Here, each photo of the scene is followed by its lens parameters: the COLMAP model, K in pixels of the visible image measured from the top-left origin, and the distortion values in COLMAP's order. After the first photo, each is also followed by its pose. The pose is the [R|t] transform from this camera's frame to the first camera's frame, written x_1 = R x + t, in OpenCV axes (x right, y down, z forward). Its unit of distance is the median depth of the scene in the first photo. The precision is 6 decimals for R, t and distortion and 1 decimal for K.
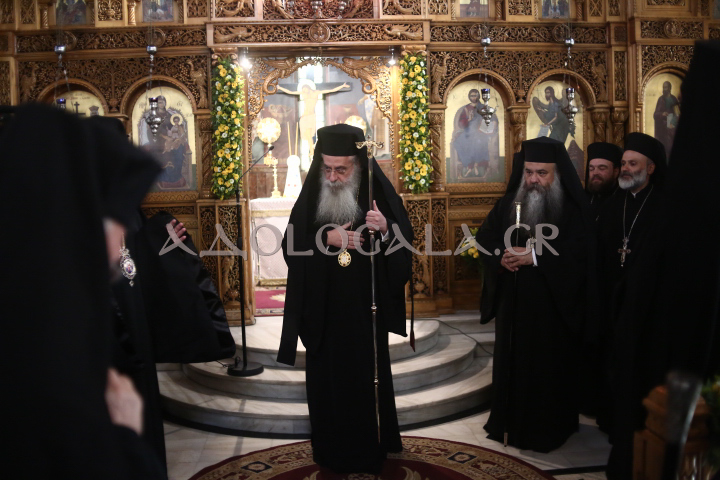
lens RADIAL K [[706.1, 0, 360.0], [0, 706.1, 240.0], [0, 0, 1]] dist [-0.145487, 0.094935]
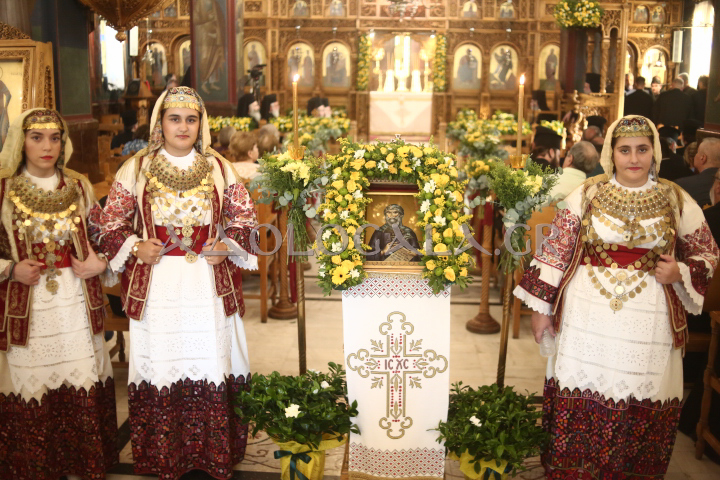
lens RADIAL K [[706.1, 0, 360.0], [0, 706.1, 240.0], [0, 0, 1]] dist [-0.145487, 0.094935]
pose [[0.989749, 0.068392, -0.125375, 0.147263], [-0.049288, 0.987518, 0.149594, 0.088427], [0.134041, -0.141881, 0.980766, -1.470747]]
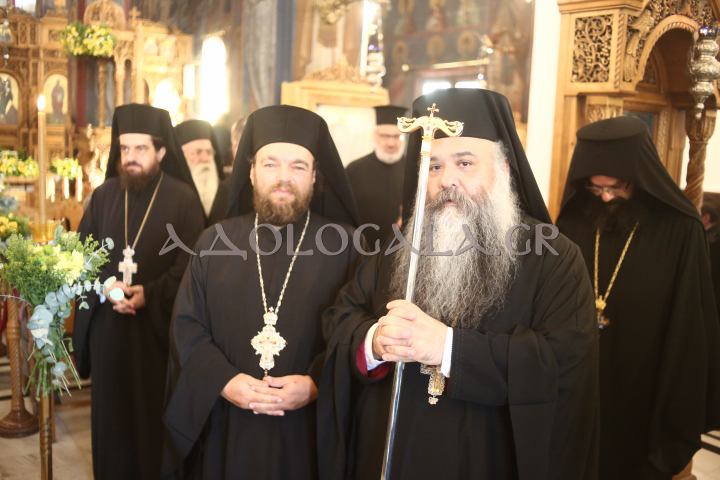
lens RADIAL K [[706.1, 0, 360.0], [0, 706.1, 240.0], [0, 0, 1]] dist [-0.145487, 0.094935]
pose [[0.855279, -0.007661, 0.518111, 0.151730], [-0.034780, 0.996787, 0.072152, 0.077160], [-0.516999, -0.079730, 0.852265, -1.316514]]
